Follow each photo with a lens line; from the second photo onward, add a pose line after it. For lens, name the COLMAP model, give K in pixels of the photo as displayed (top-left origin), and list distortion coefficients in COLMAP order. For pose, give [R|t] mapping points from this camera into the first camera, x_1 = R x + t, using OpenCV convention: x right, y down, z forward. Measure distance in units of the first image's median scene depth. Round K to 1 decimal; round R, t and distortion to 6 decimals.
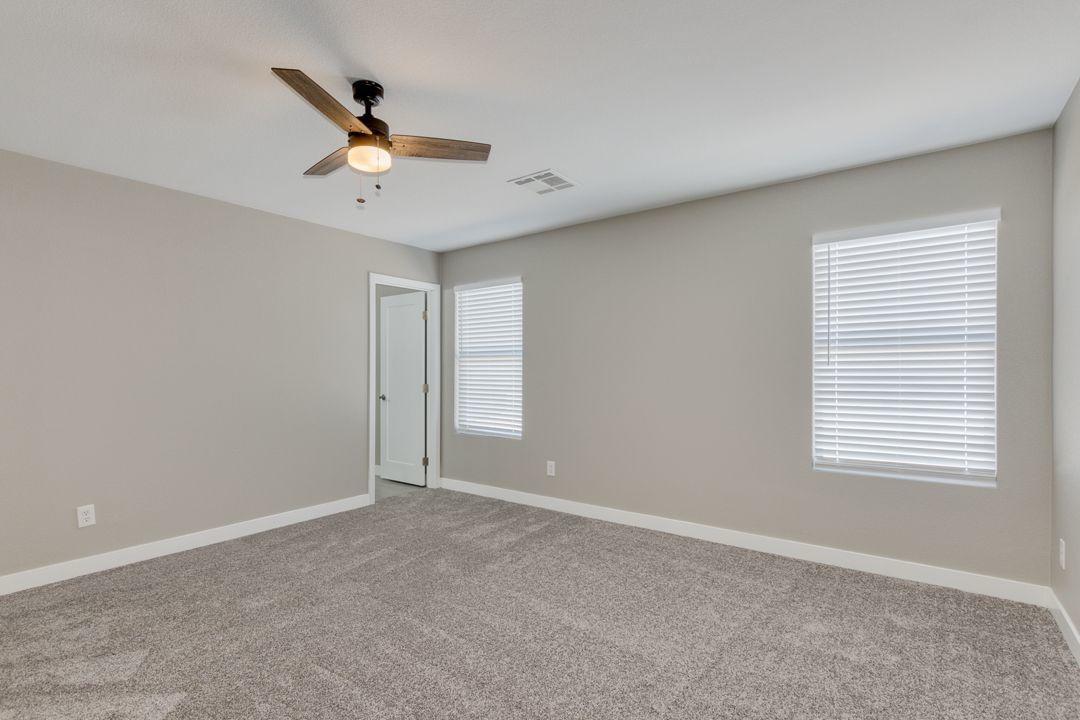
lens RADIAL K [[515.9, 0, 533.1], [0, 515.9, 367.1], [0, 0, 1]] dist [0.002261, 0.000289]
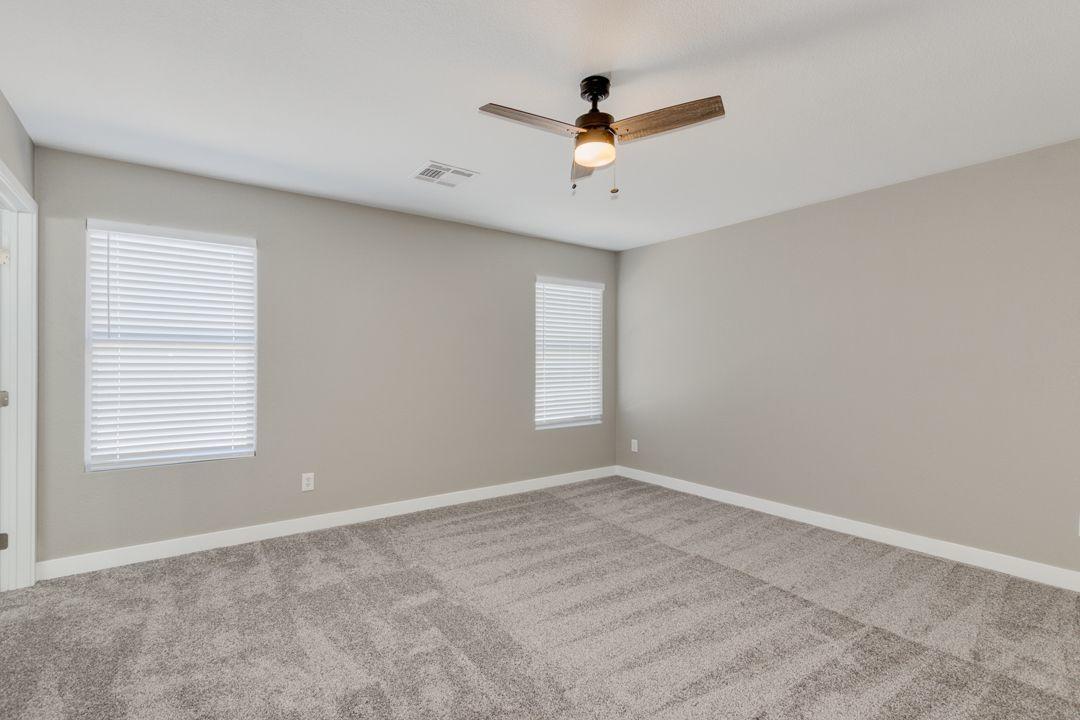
lens RADIAL K [[497.3, 0, 539.4], [0, 497.3, 364.7], [0, 0, 1]] dist [-0.000701, -0.000086]
pose [[0.287376, 0.004309, 0.957808, -0.697196], [-0.002599, 0.999990, -0.003719, 0.010396], [-0.957814, -0.001421, 0.287384, 0.460373]]
